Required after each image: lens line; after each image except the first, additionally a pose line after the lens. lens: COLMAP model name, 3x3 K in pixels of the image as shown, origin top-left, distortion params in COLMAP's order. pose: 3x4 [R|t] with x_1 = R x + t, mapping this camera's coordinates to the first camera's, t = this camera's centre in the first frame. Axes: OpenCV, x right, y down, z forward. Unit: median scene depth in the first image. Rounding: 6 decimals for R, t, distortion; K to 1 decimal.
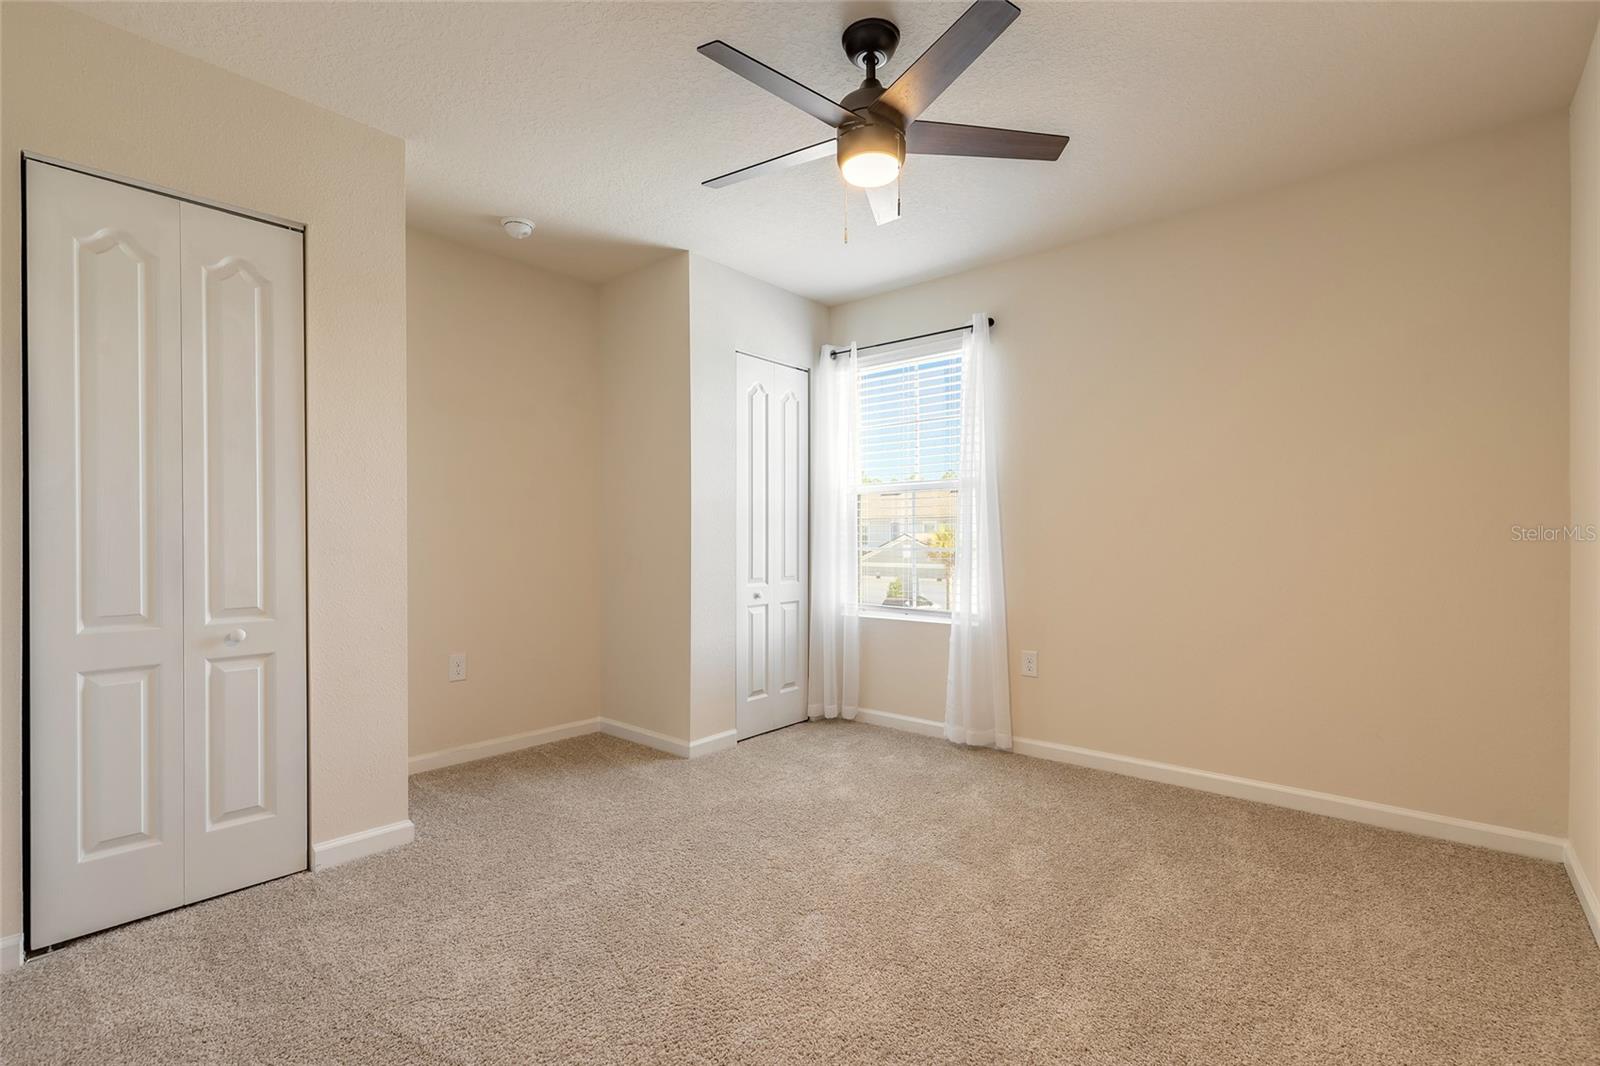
lens RADIAL K [[693.2, 0, 794.2], [0, 693.2, 525.1], [0, 0, 1]] dist [0.002886, 0.000438]
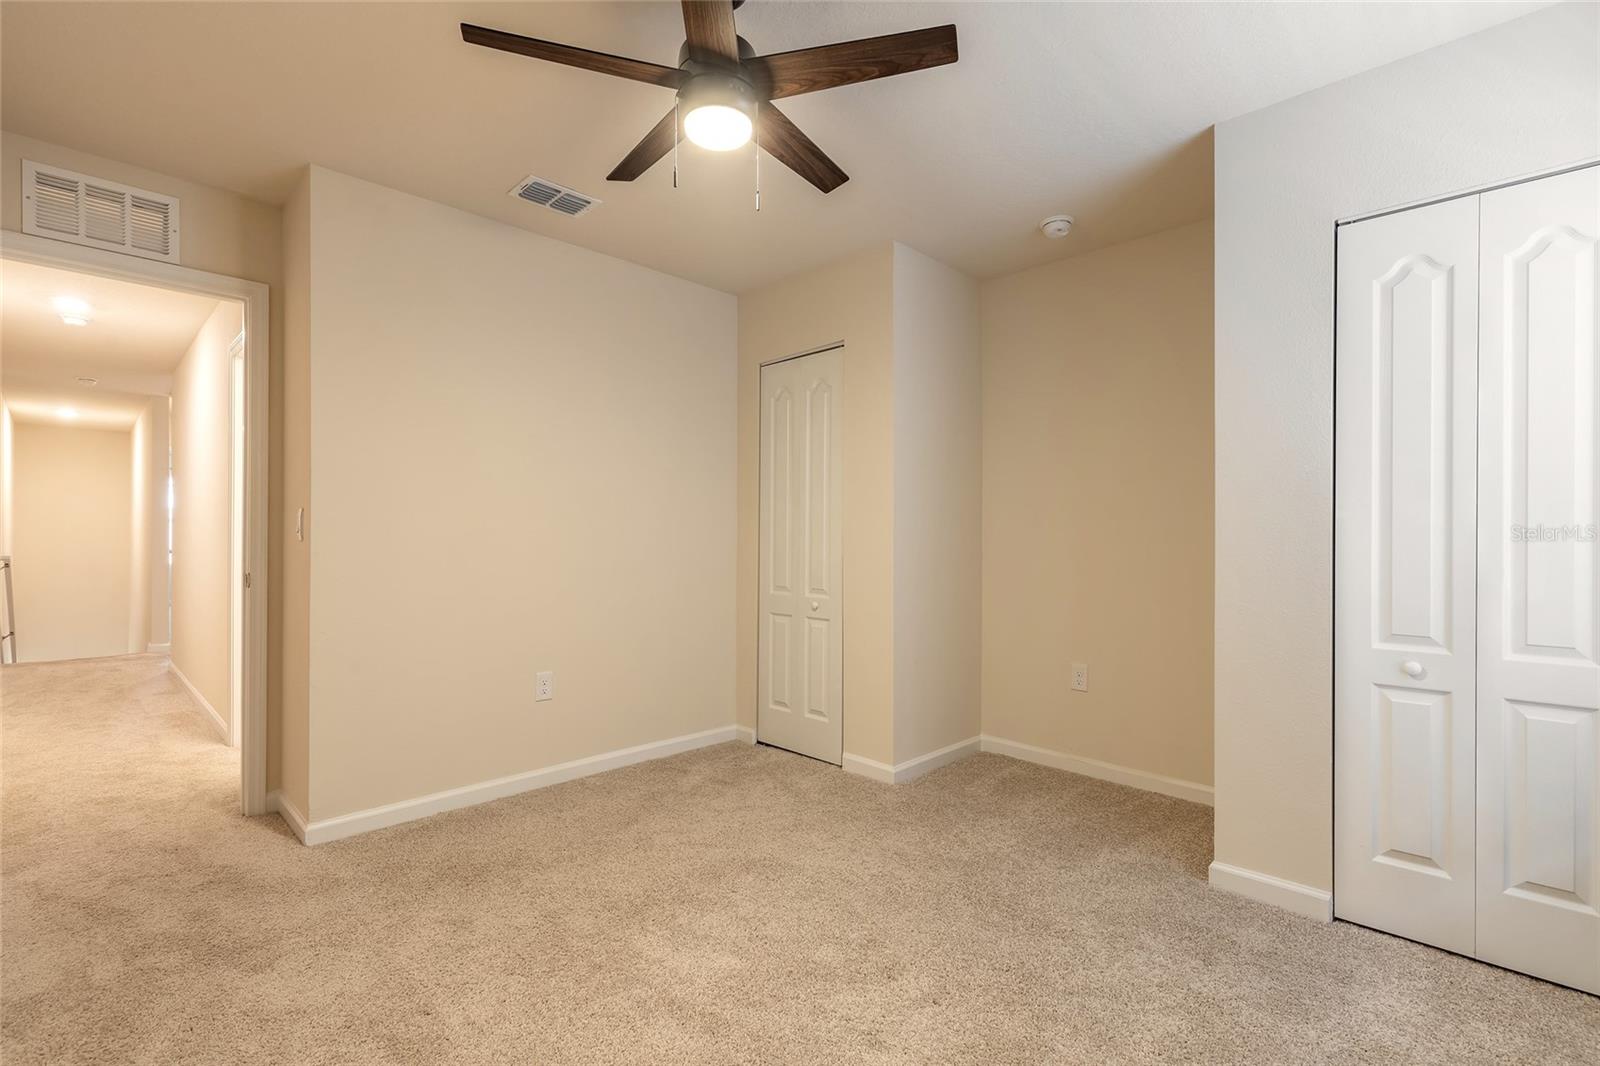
lens RADIAL K [[722.0, 0, 797.4], [0, 722.0, 538.5], [0, 0, 1]] dist [0.004253, 0.000147]
pose [[-0.051394, -0.013138, -0.998592, 0.561707], [-0.001379, 0.999913, -0.013084, 0.014335], [0.998678, 0.000705, -0.051407, 0.632781]]
